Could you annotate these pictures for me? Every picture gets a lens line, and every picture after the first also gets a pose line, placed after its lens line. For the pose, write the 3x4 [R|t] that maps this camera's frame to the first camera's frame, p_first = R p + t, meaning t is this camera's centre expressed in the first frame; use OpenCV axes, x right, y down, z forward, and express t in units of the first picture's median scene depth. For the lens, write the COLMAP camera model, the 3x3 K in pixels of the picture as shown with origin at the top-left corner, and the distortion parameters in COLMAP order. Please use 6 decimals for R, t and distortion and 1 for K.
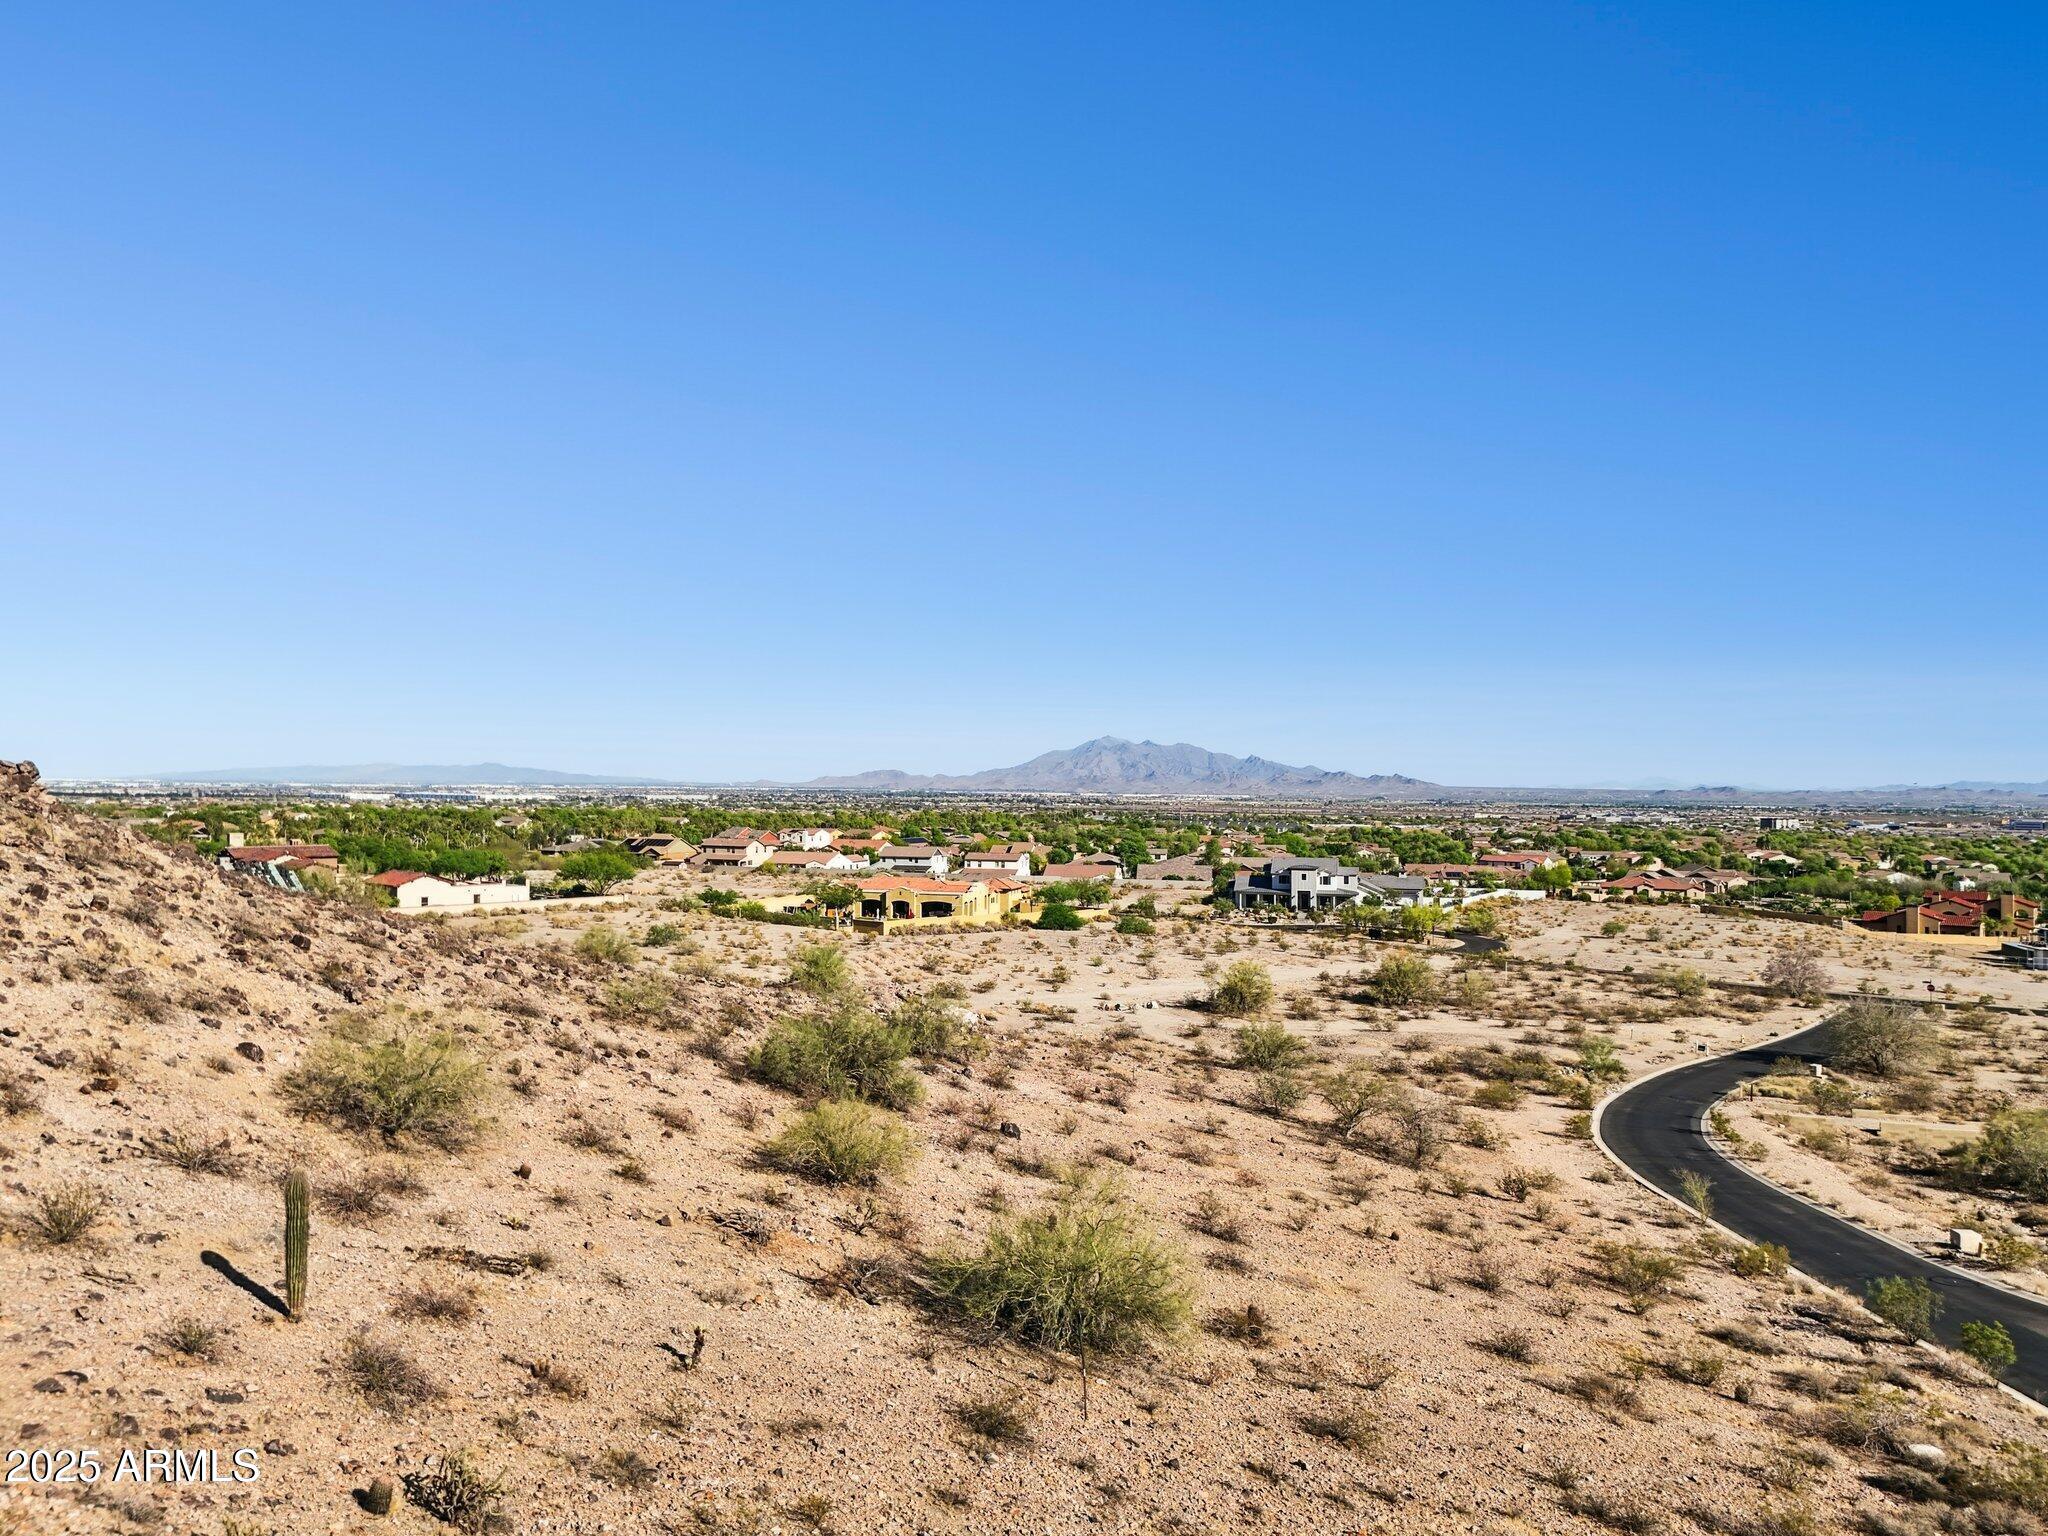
lens RADIAL K [[1547.8, 0, 1024.0], [0, 1547.8, 768.0], [0, 0, 1]] dist [-0.004646, -0.010803]
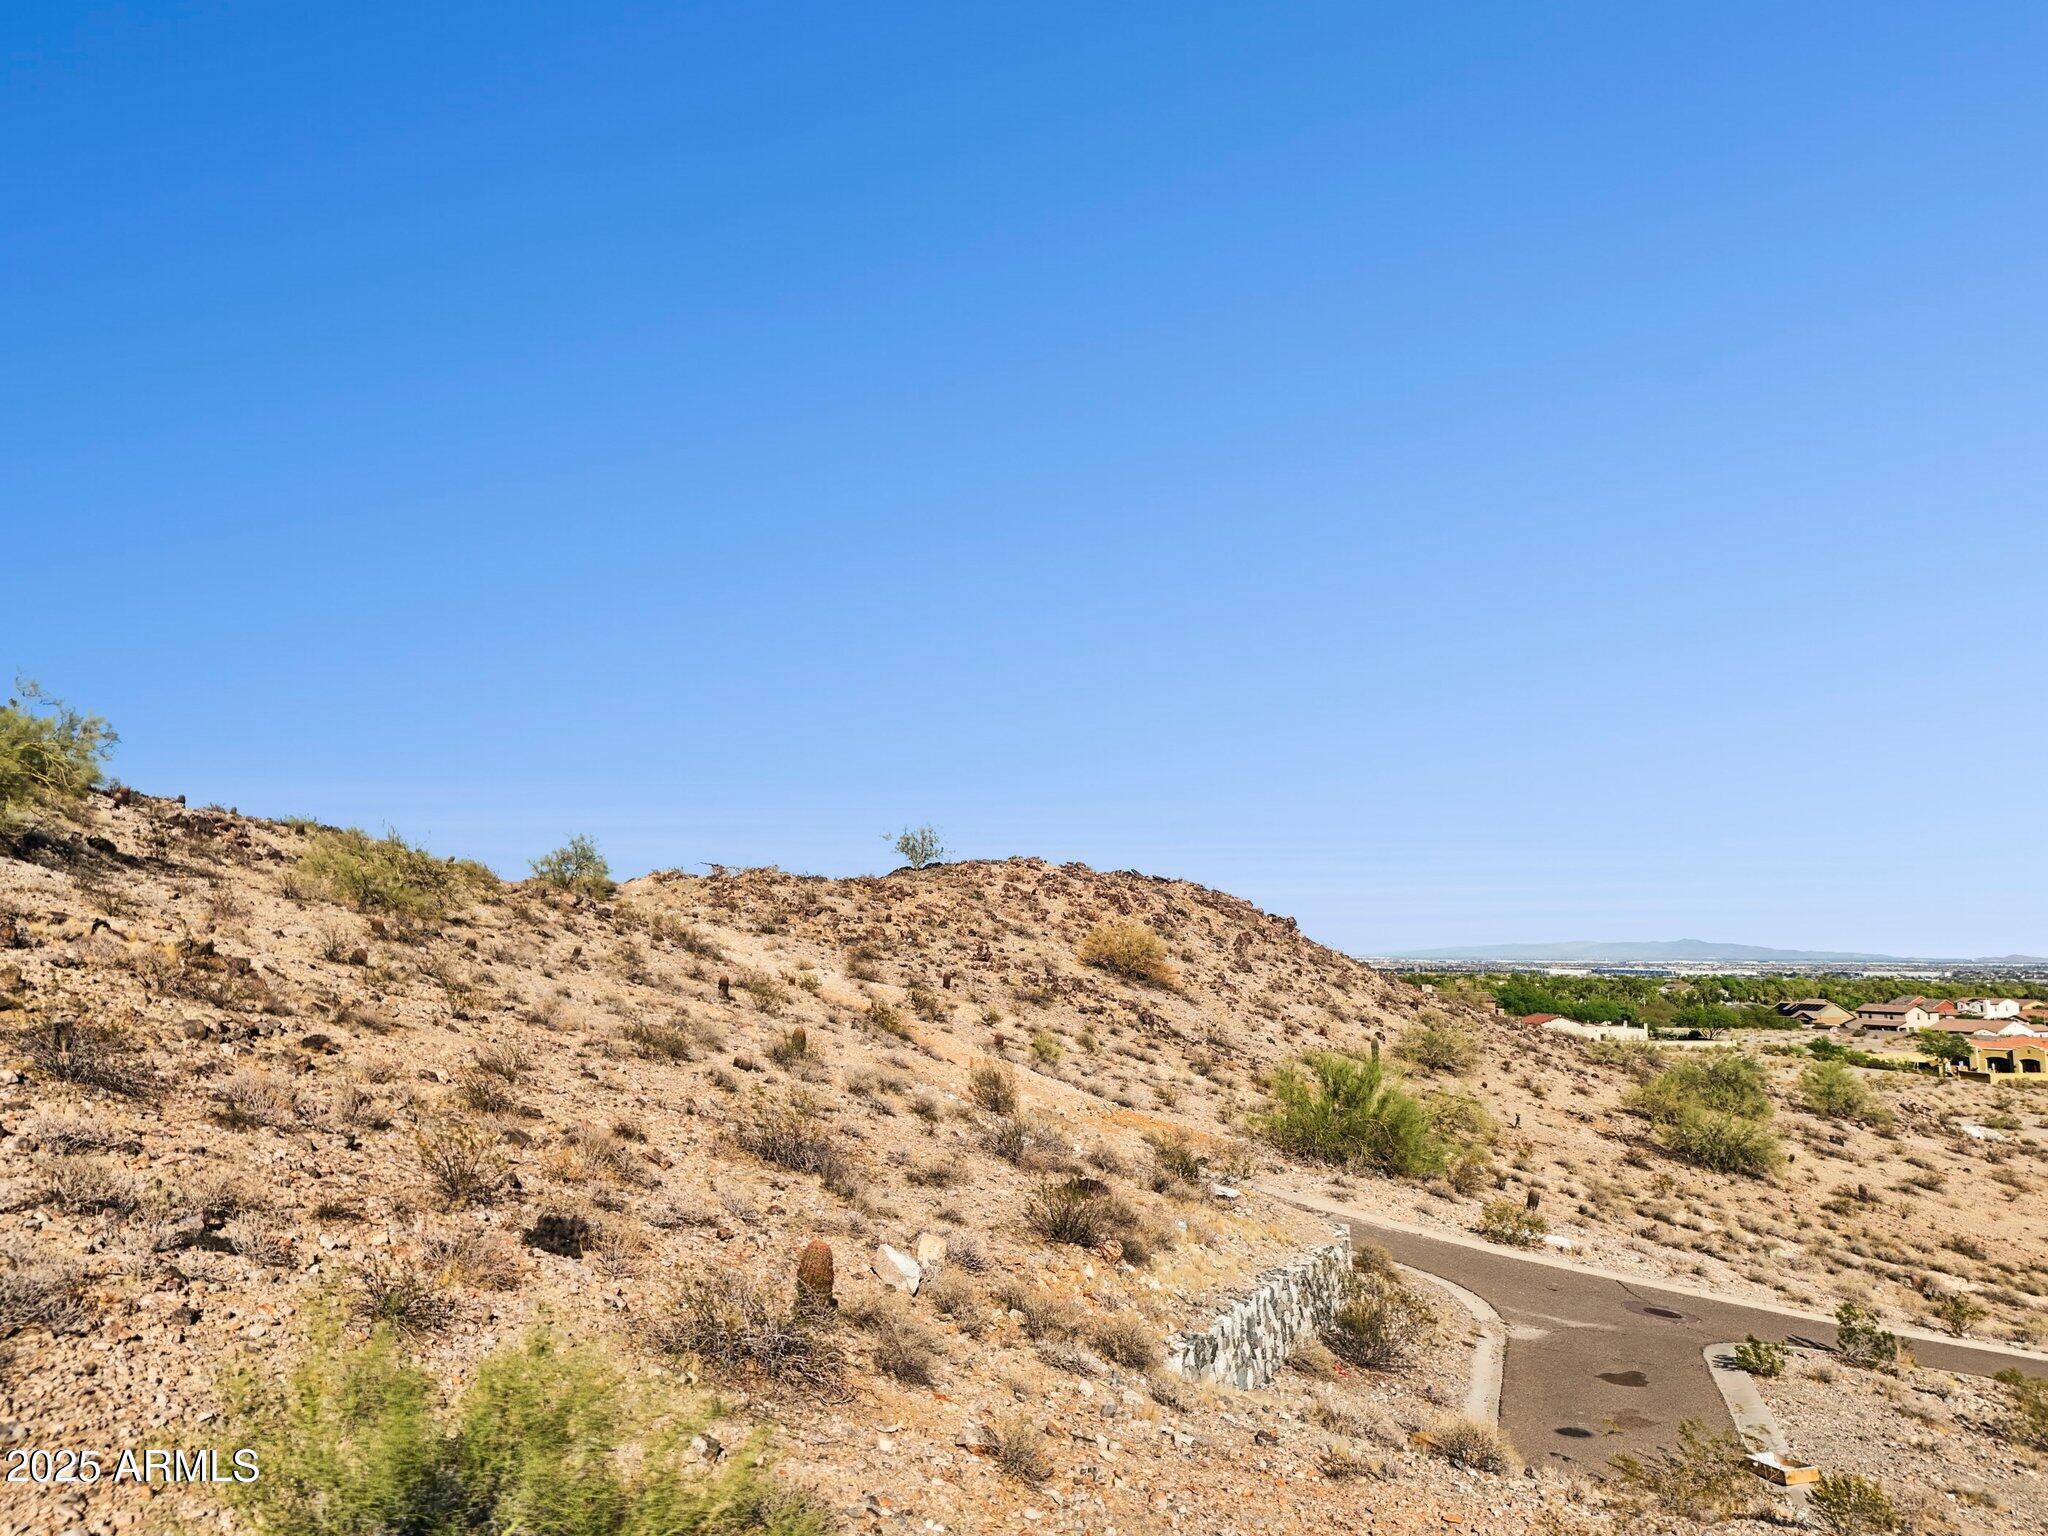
lens RADIAL K [[1510.9, 0, 1024.0], [0, 1510.9, 768.0], [0, 0, 1]] dist [0.126799, -0.234495]
pose [[0.736362, -0.086866, -0.670989, 0.100959], [0.009031, 0.992898, -0.118629, 0.007490], [0.676528, 0.081294, 0.731916, -0.159946]]
